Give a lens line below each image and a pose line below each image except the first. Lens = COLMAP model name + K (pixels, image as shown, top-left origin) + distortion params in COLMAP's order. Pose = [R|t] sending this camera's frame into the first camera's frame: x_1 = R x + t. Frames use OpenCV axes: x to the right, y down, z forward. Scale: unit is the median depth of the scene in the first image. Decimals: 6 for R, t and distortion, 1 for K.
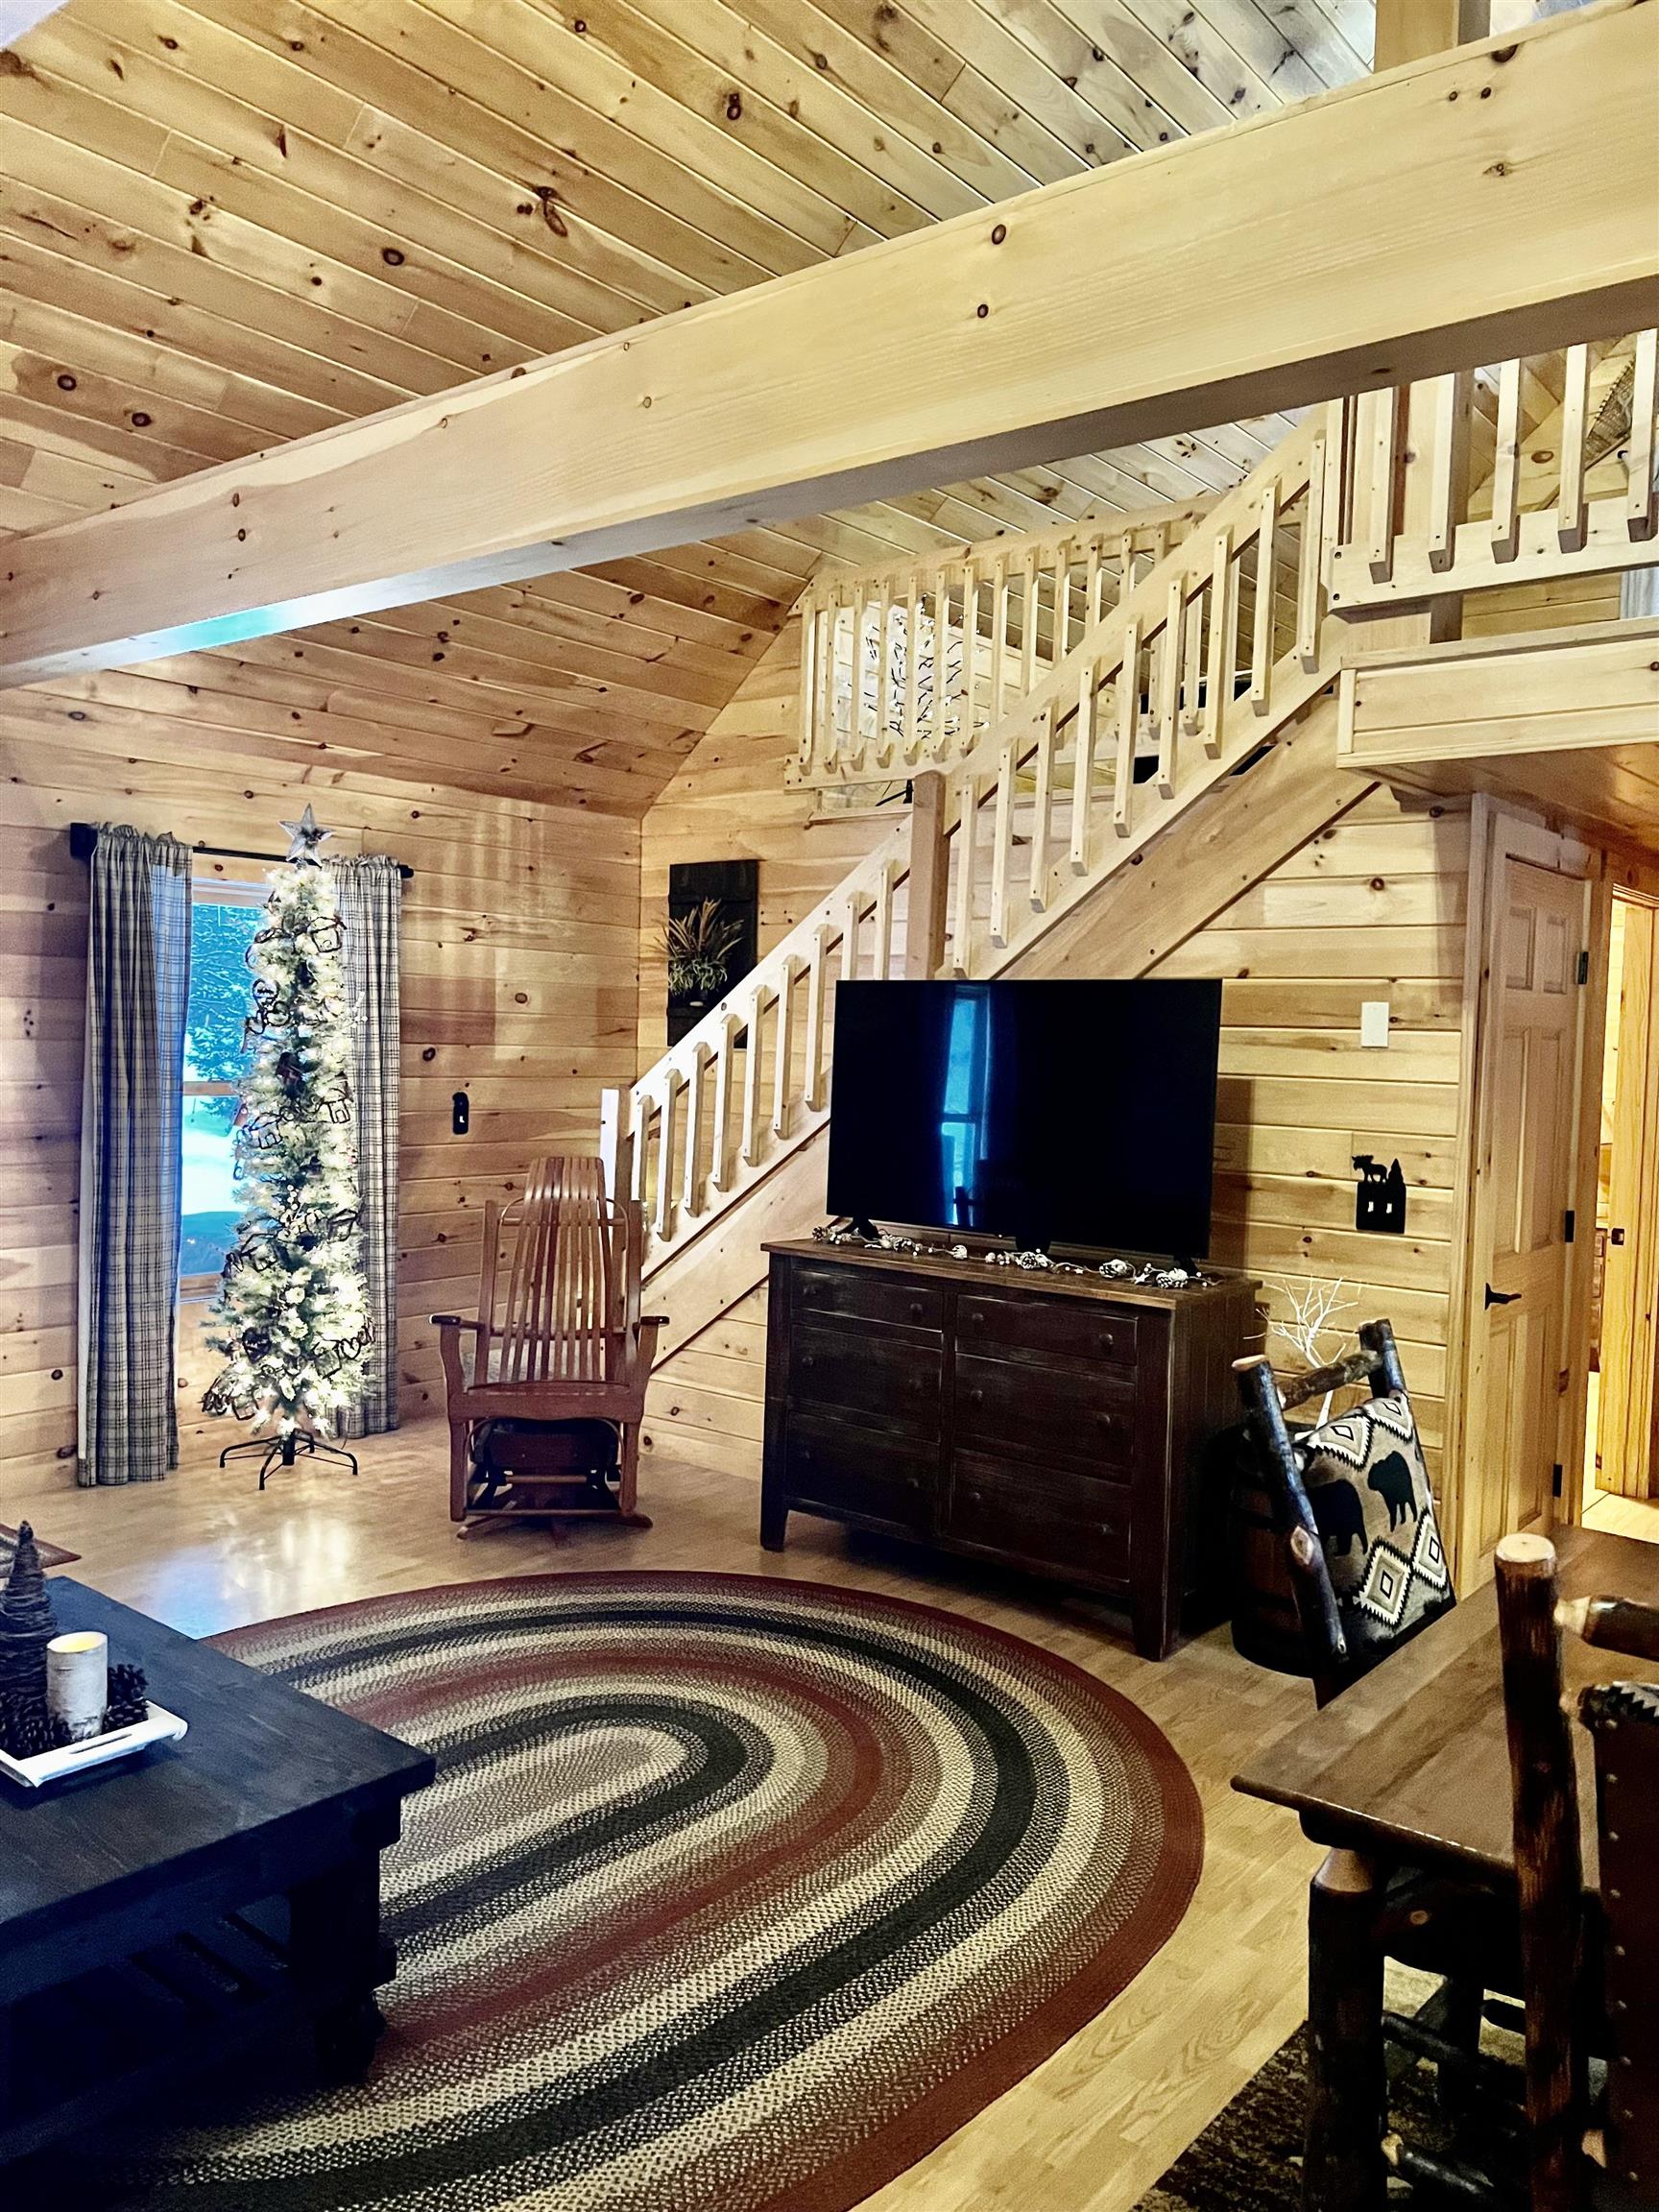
lens RADIAL K [[1660.3, 0, 817.8], [0, 1660.3, 1113.7], [0, 0, 1]] dist [0.055557, -0.098683]
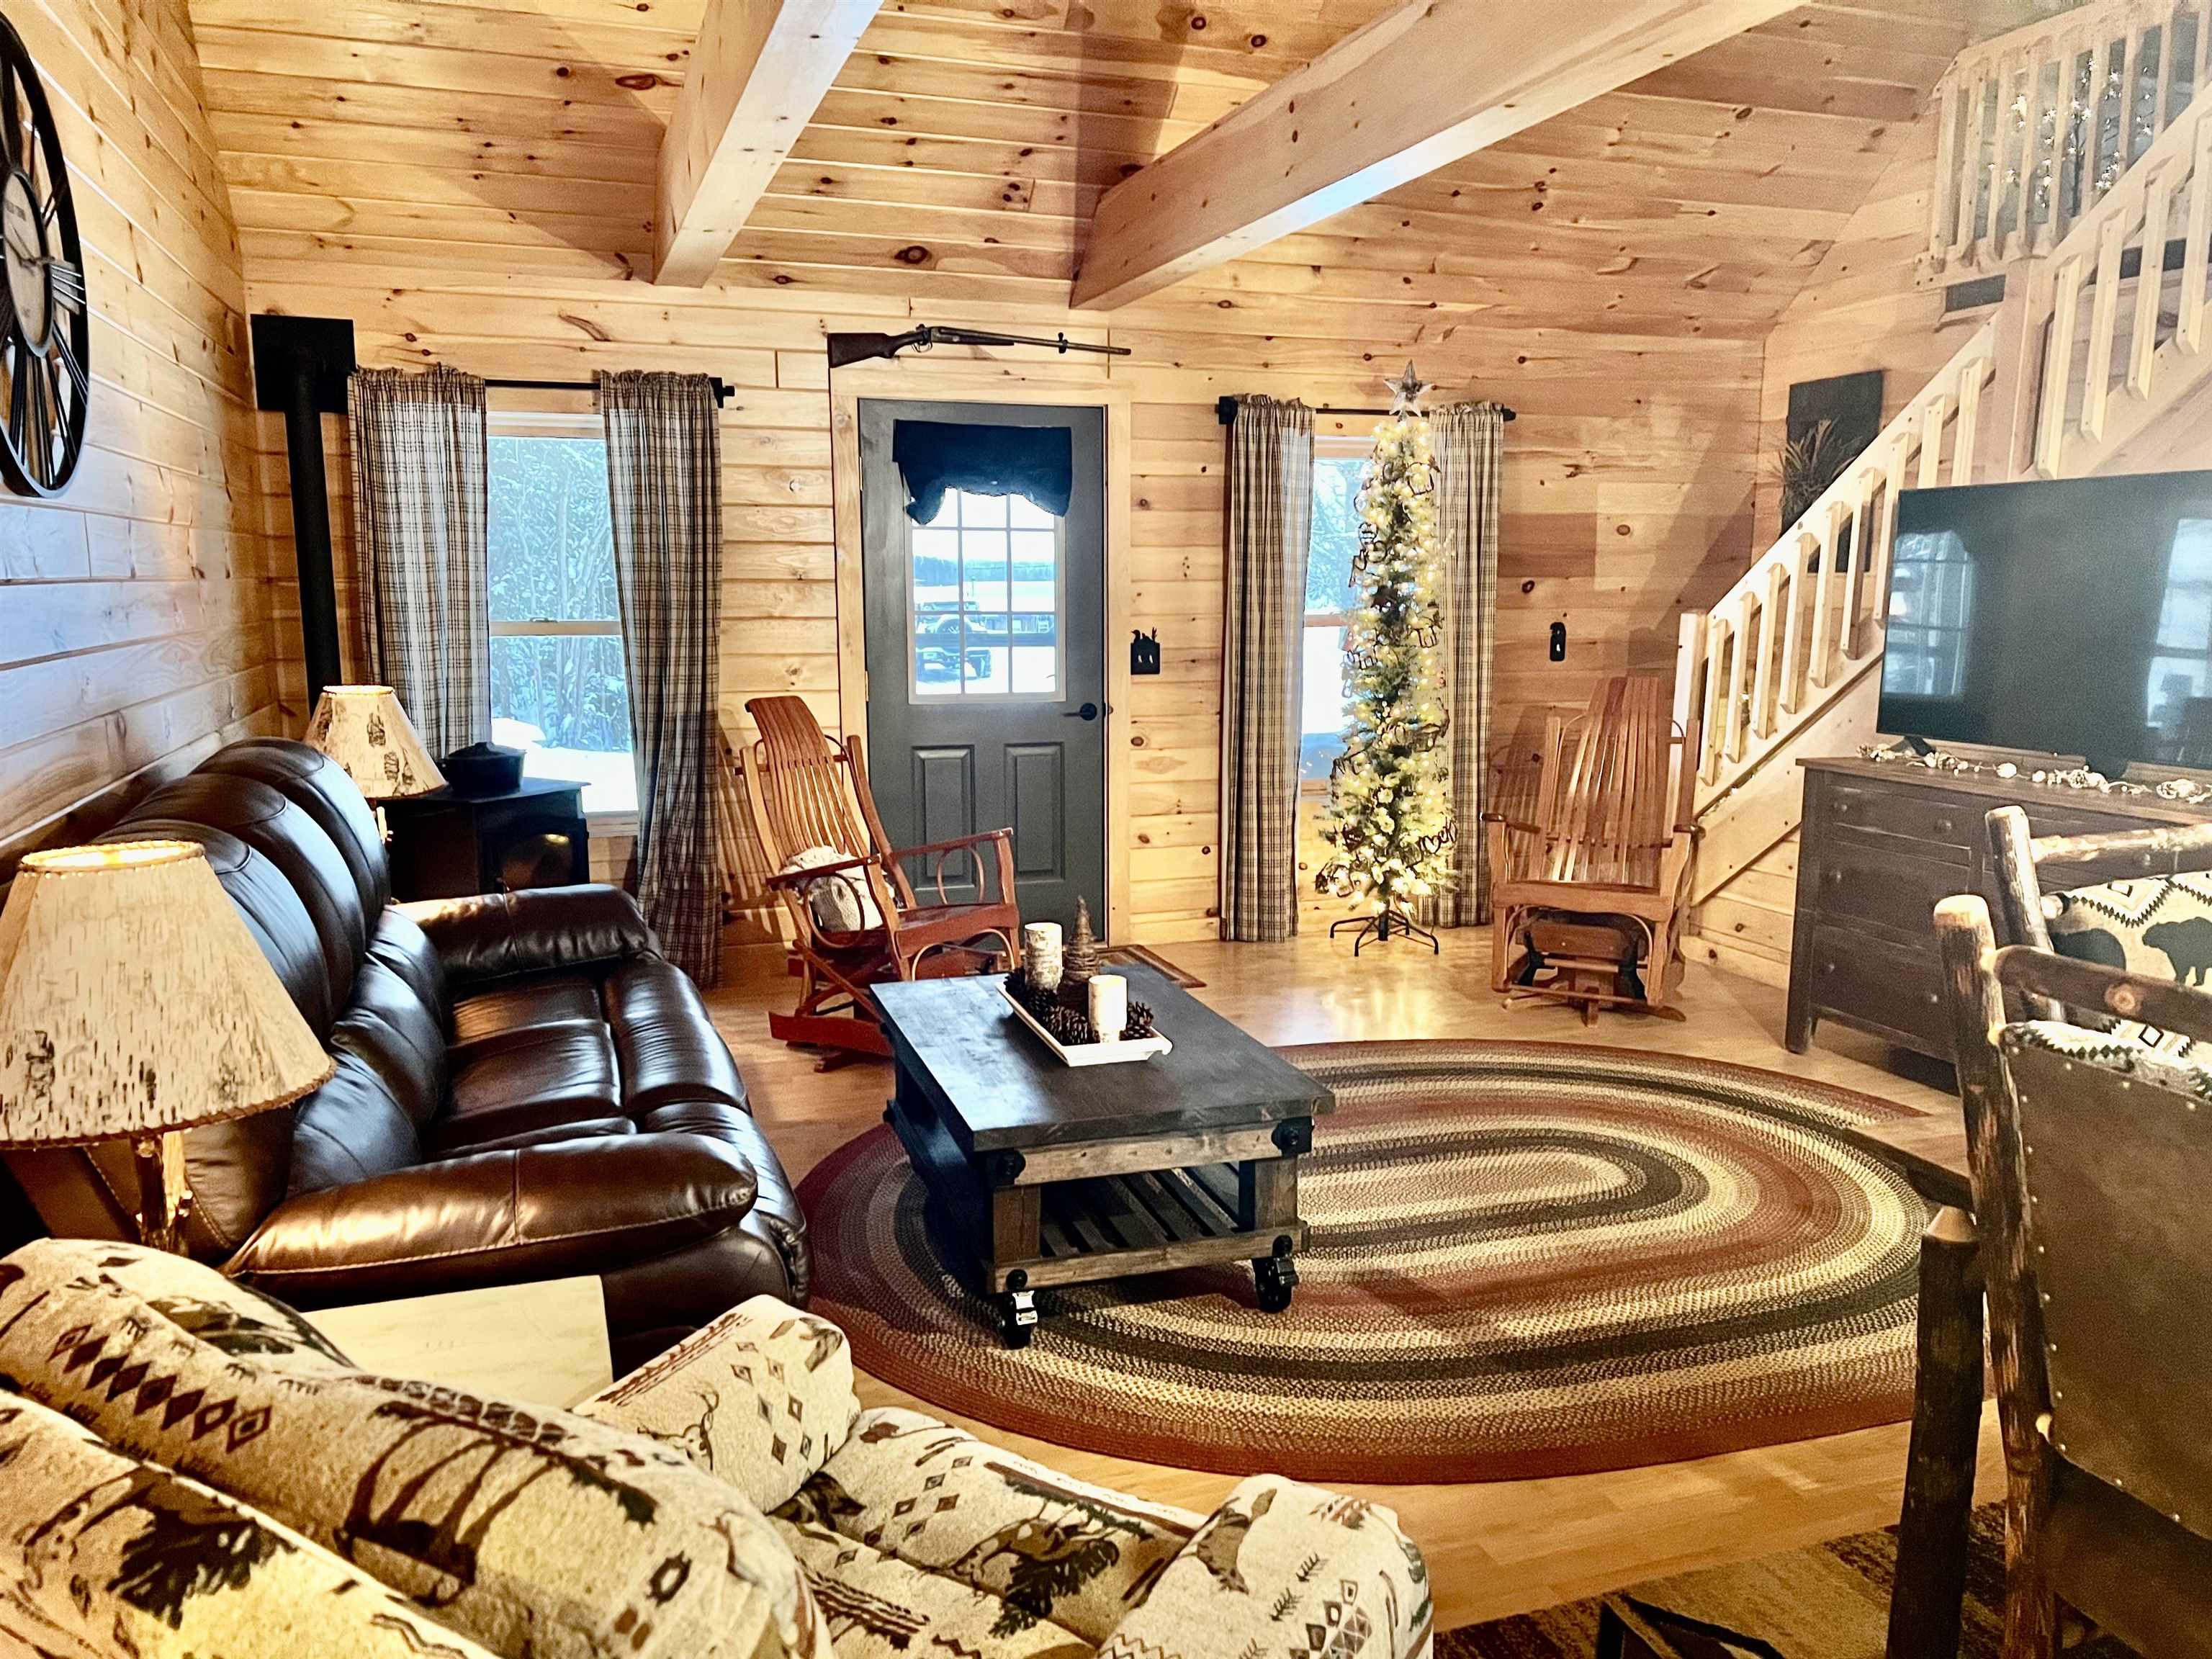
lens RADIAL K [[1656.9, 0, 1107.0], [0, 1656.9, 854.2], [0, 0, 1]] dist [0.062069, -0.089041]
pose [[0.849134, 0.059427, -0.524824, 0.130847], [-0.002043, 0.994012, 0.109249, 0.022535], [0.528174, -0.091695, 0.844171, -0.085710]]
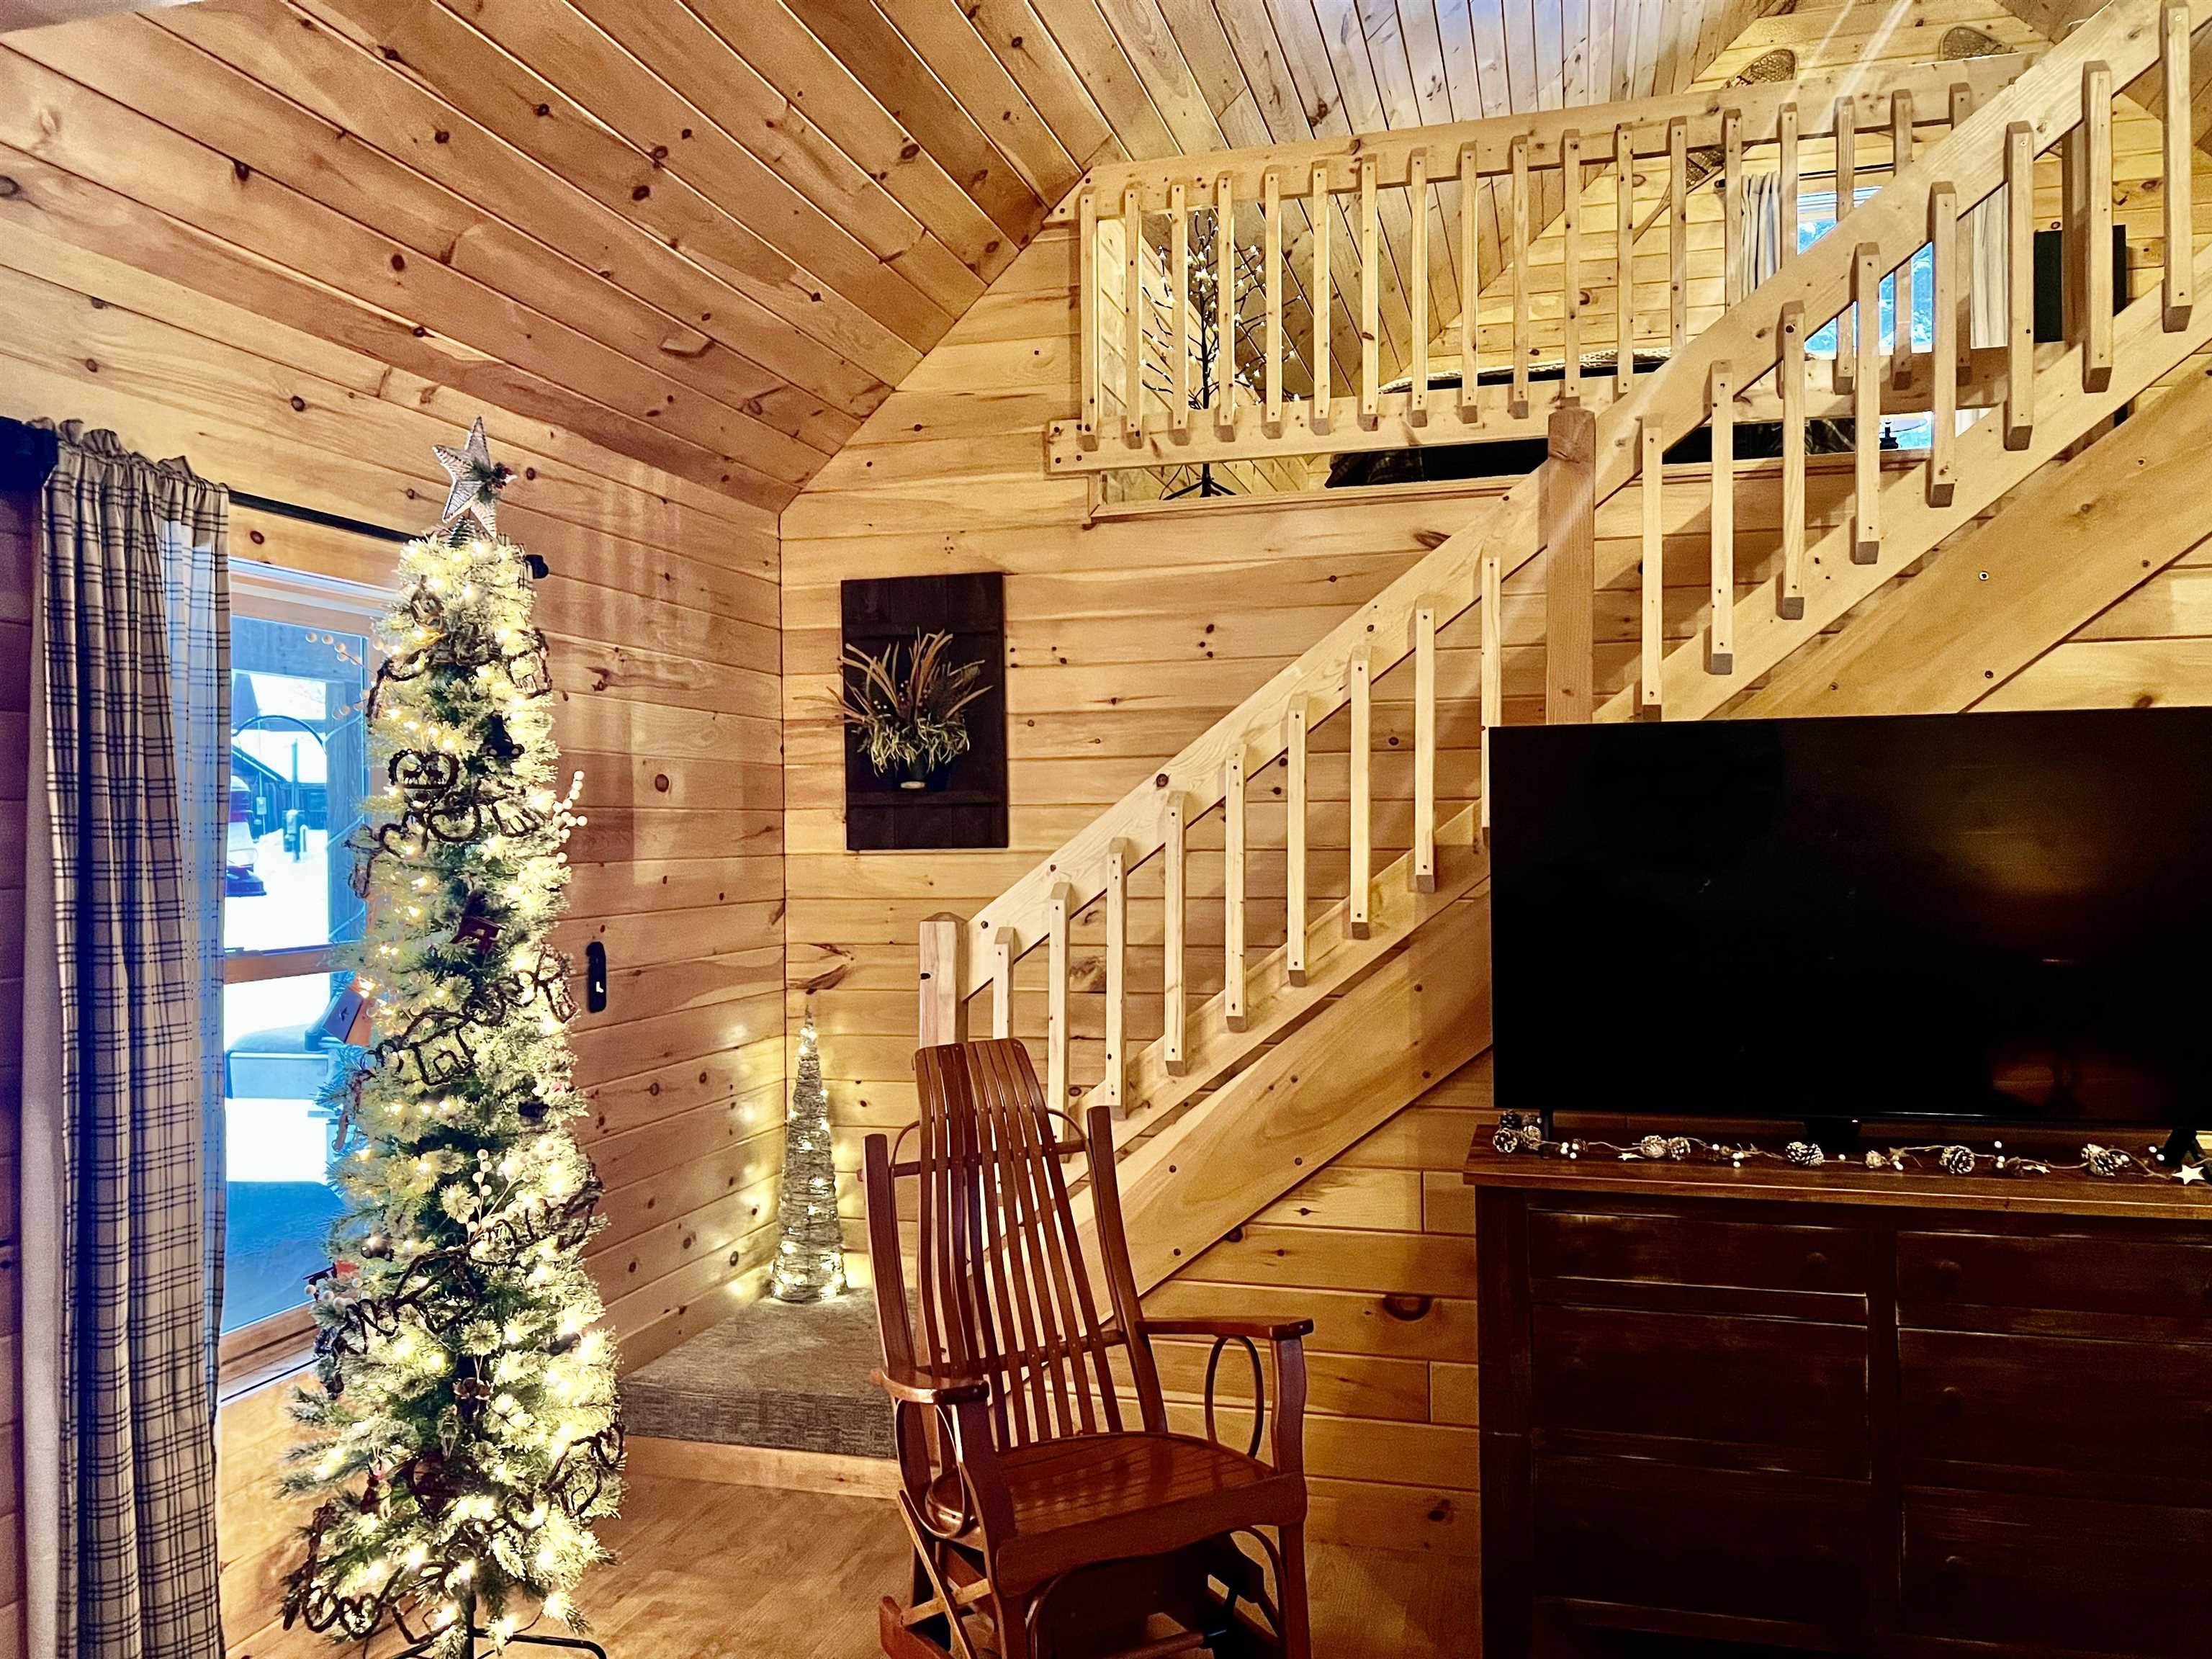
lens RADIAL K [[1662.0, 0, 1105.7], [0, 1662.0, 827.3], [0, 0, 1]] dist [0.010131, 0.001871]
pose [[0.912624, -0.037086, 0.407114, -0.344086], [0.055962, 0.997835, -0.034553, -0.027332], [-0.404951, 0.054316, 0.912724, 0.448120]]
